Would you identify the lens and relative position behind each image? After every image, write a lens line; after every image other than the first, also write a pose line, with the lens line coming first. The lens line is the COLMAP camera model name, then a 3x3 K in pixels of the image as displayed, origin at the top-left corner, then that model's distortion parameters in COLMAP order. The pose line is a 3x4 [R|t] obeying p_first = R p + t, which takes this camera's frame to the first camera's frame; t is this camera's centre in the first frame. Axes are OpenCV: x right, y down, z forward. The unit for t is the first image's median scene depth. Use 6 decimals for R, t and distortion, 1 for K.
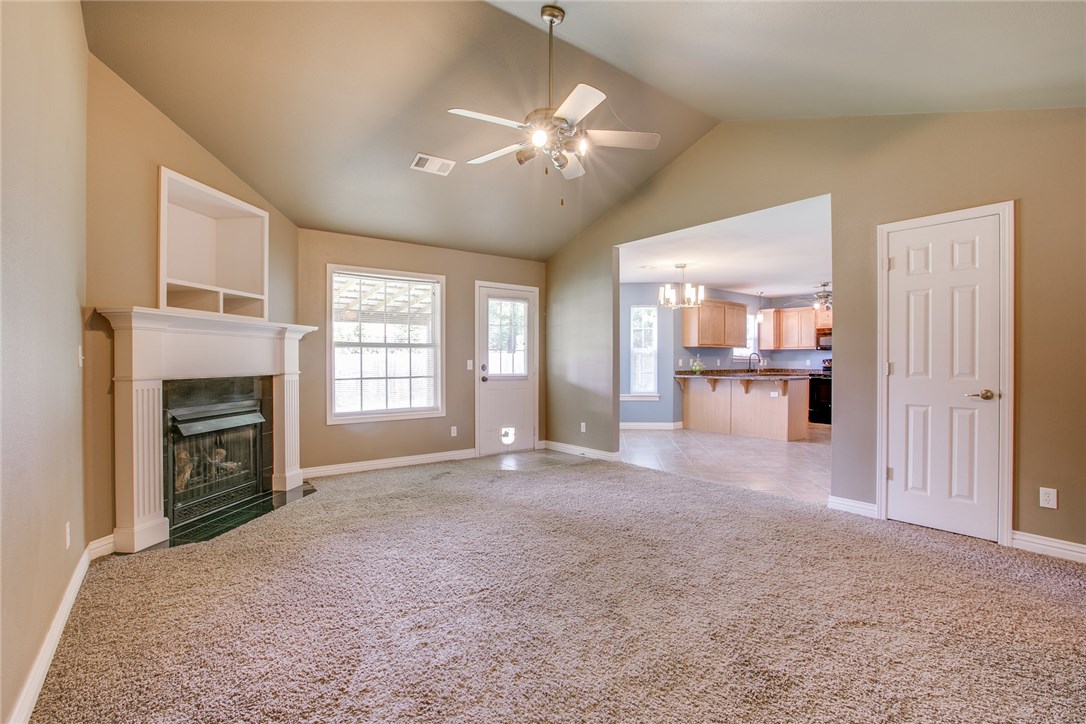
lens RADIAL K [[499.2, 0, 558.7], [0, 499.2, 359.4], [0, 0, 1]] dist [-0.034221, 0.014027]
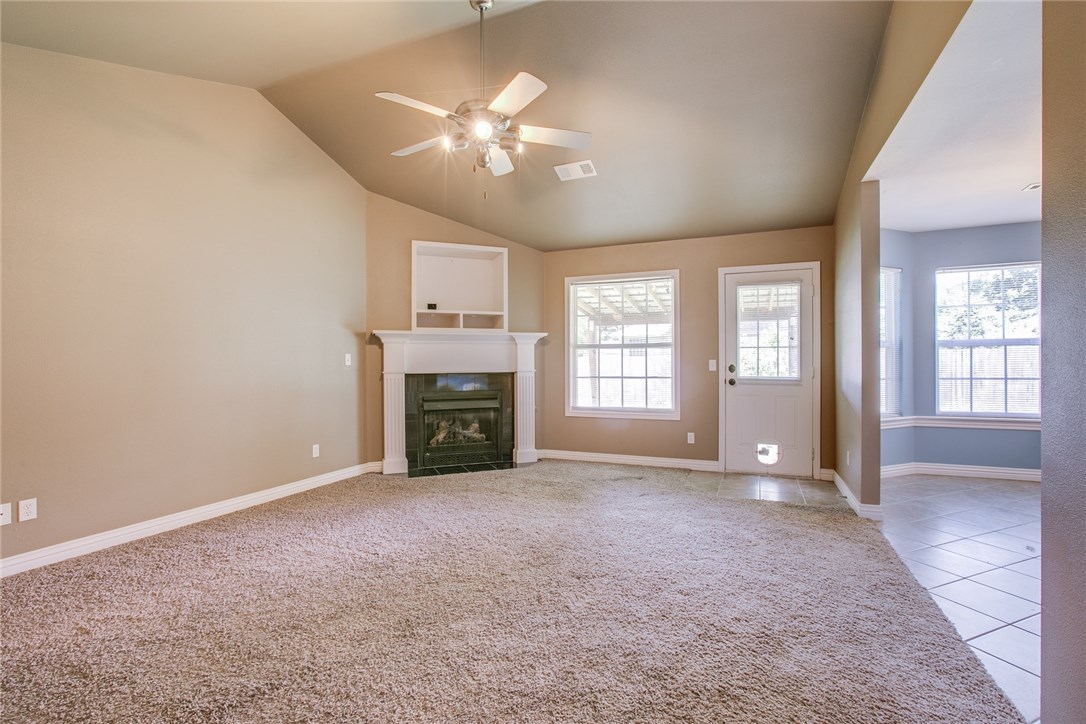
lens RADIAL K [[499.2, 0, 555.4], [0, 499.2, 364.3], [0, 0, 1]] dist [-0.034221, 0.014027]
pose [[0.484542, 0.005645, -0.874750, 0.440805], [0.006728, 0.999926, 0.010179, -0.001205], [0.874742, -0.010818, 0.484468, 0.325726]]
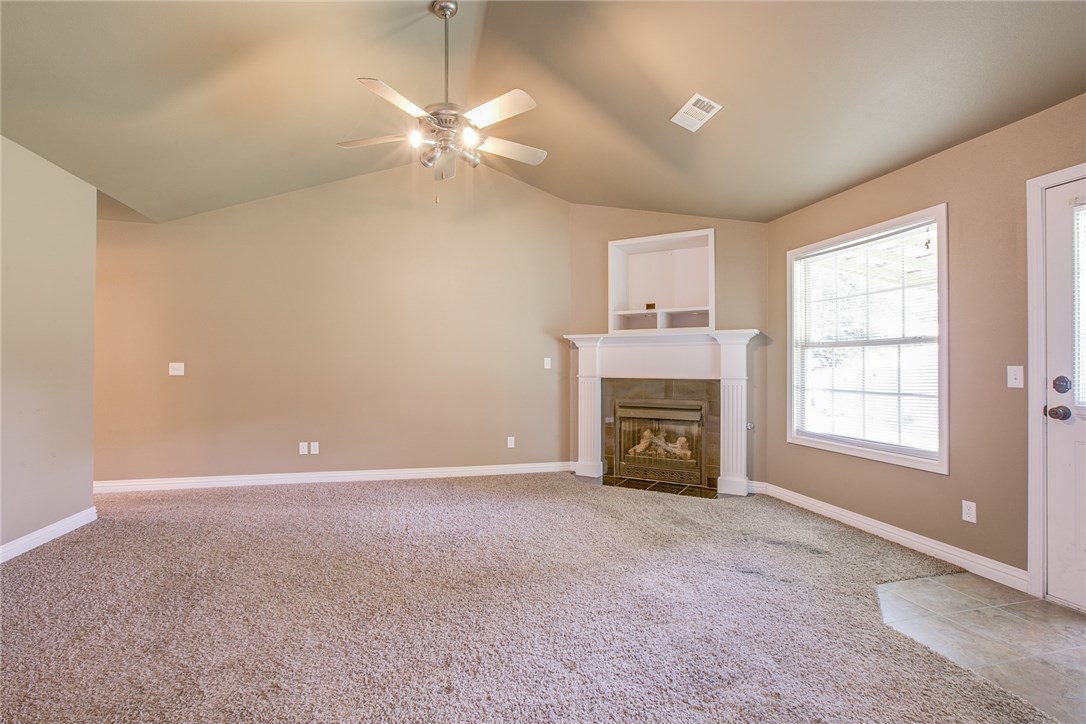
lens RADIAL K [[499.2, 0, 547.2], [0, 499.2, 362.3], [0, 0, 1]] dist [-0.034221, 0.014027]
pose [[-0.416140, -0.007189, -0.909272, 0.379819], [-0.001462, 0.999973, -0.007237, 0.002065], [0.909299, -0.001682, -0.416140, 0.781280]]
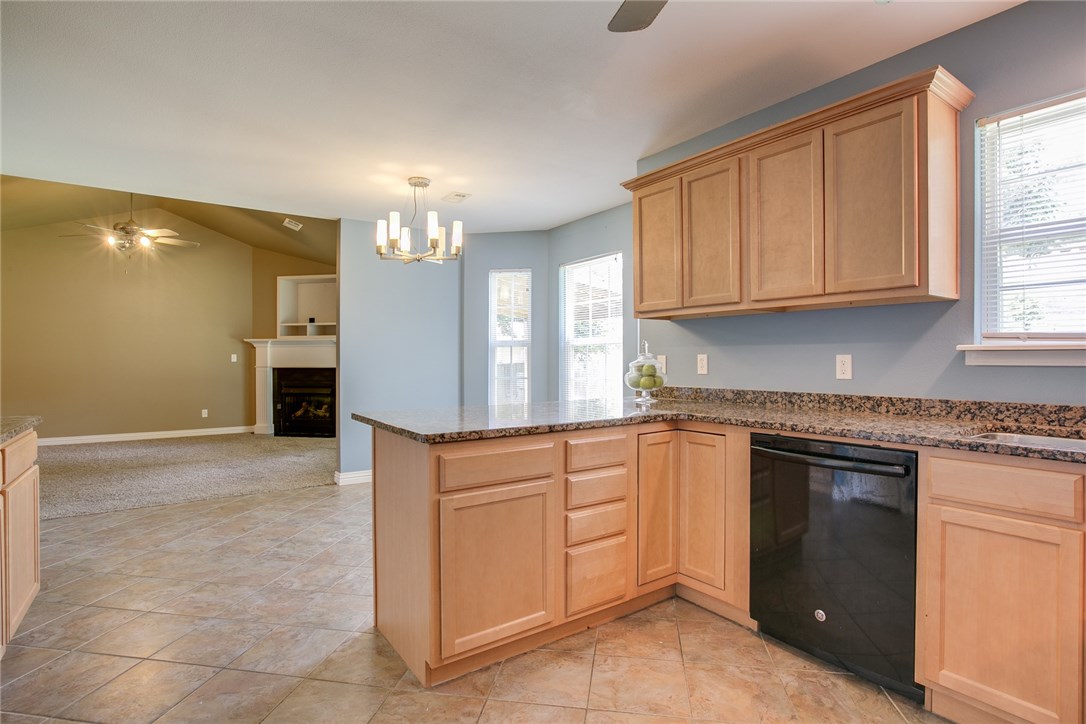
lens RADIAL K [[557.4, 0, 553.6], [0, 557.4, 360.5], [0, 0, 1]] dist [-0.038272, 0.026741]
pose [[-0.067685, 0.001591, -0.997705, 0.925468], [0.003490, 0.999993, 0.001358, 0.003788], [0.997701, -0.003391, -0.067690, 1.320867]]
